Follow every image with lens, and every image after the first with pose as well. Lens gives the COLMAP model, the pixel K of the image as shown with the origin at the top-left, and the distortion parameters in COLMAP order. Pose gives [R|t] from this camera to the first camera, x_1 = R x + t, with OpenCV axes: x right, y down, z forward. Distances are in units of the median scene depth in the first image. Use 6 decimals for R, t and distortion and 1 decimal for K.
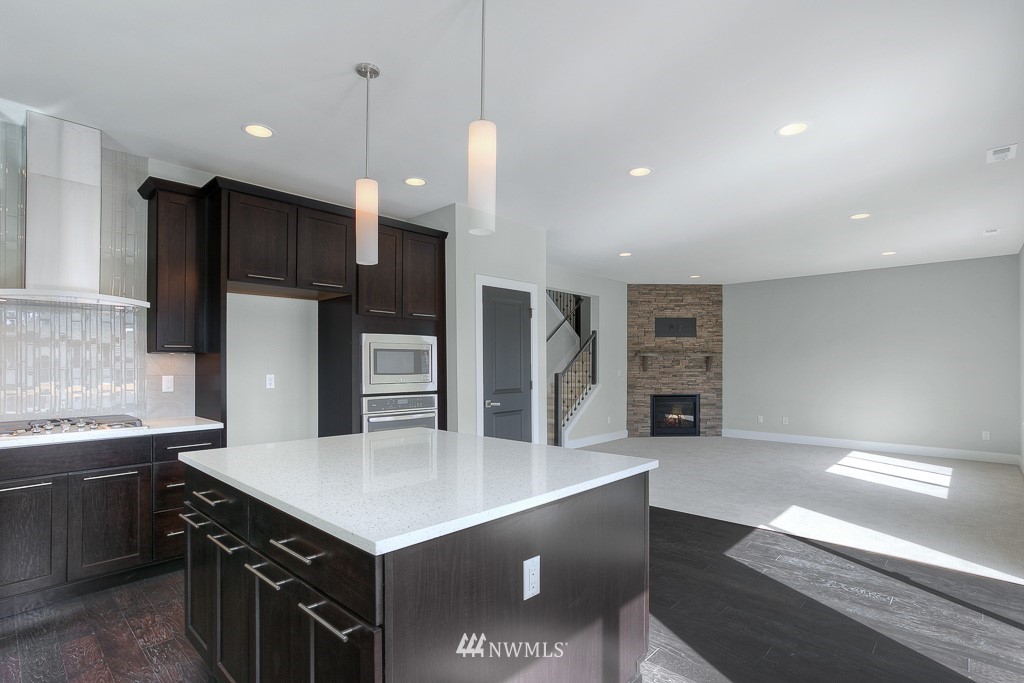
lens RADIAL K [[486.9, 0, 521.1], [0, 486.9, 364.1], [0, 0, 1]] dist [-0.019441, 0.001905]
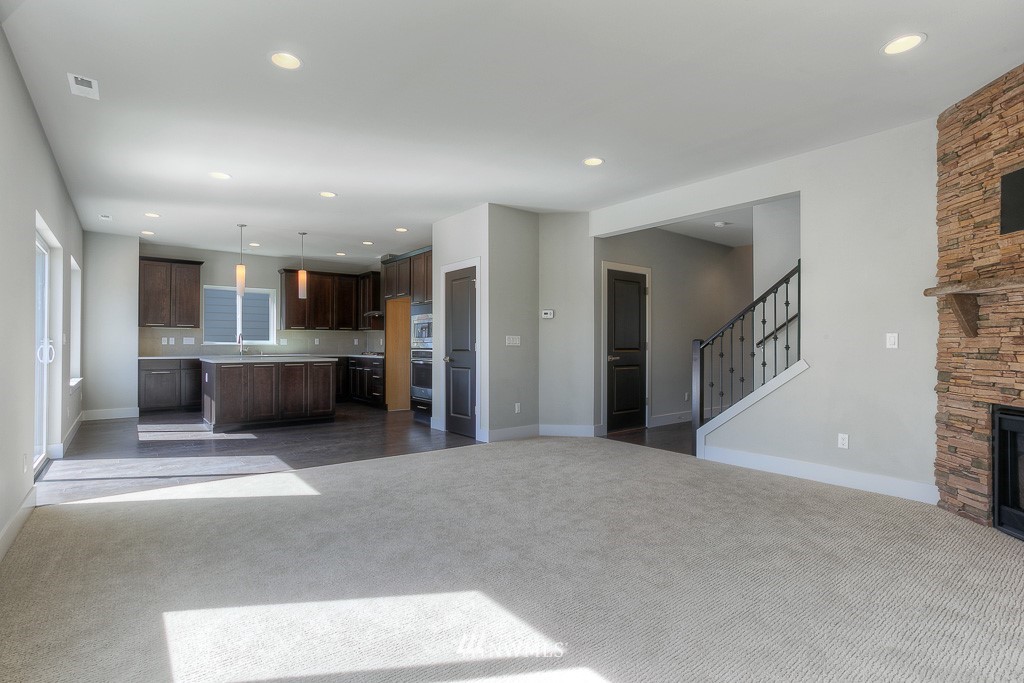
lens RADIAL K [[486.9, 0, 504.6], [0, 486.9, 343.2], [0, 0, 1]] dist [-0.019441, 0.001905]
pose [[-0.149034, -0.004984, -0.988820, 0.653547], [-0.003555, 0.999984, -0.004505, 0.022479], [0.988826, 0.002844, -0.149049, 0.709507]]
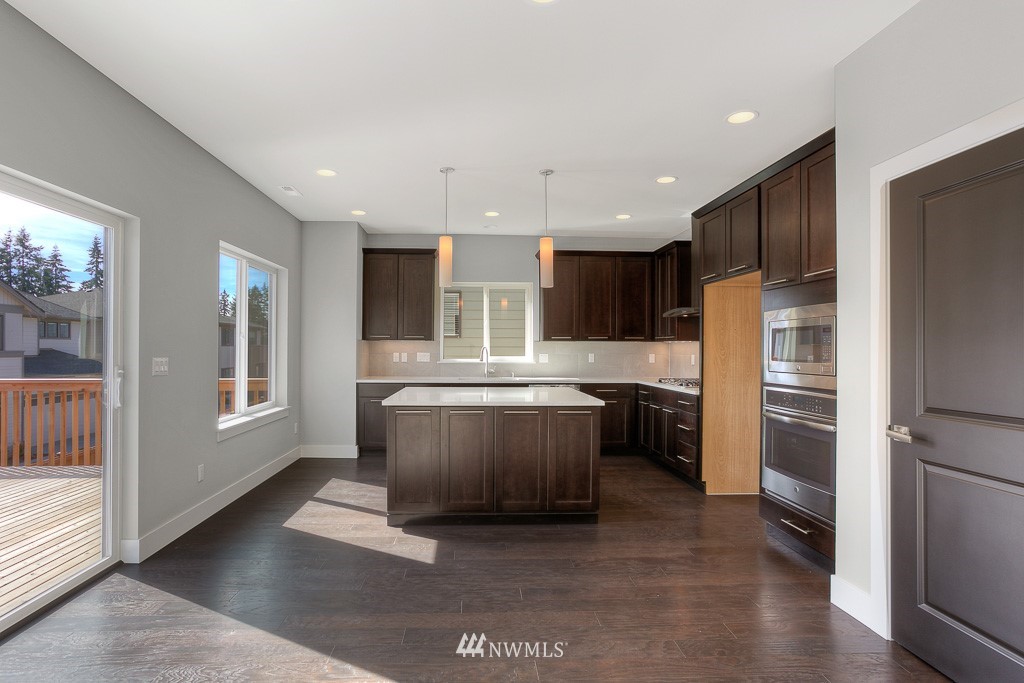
lens RADIAL K [[486.9, 0, 481.8], [0, 486.9, 340.9], [0, 0, 1]] dist [-0.019441, 0.001905]
pose [[-0.721520, -0.017931, -0.692162, 0.273132], [-0.010727, 0.999834, -0.014720, 0.002960], [0.692311, -0.003196, -0.721592, 0.547248]]
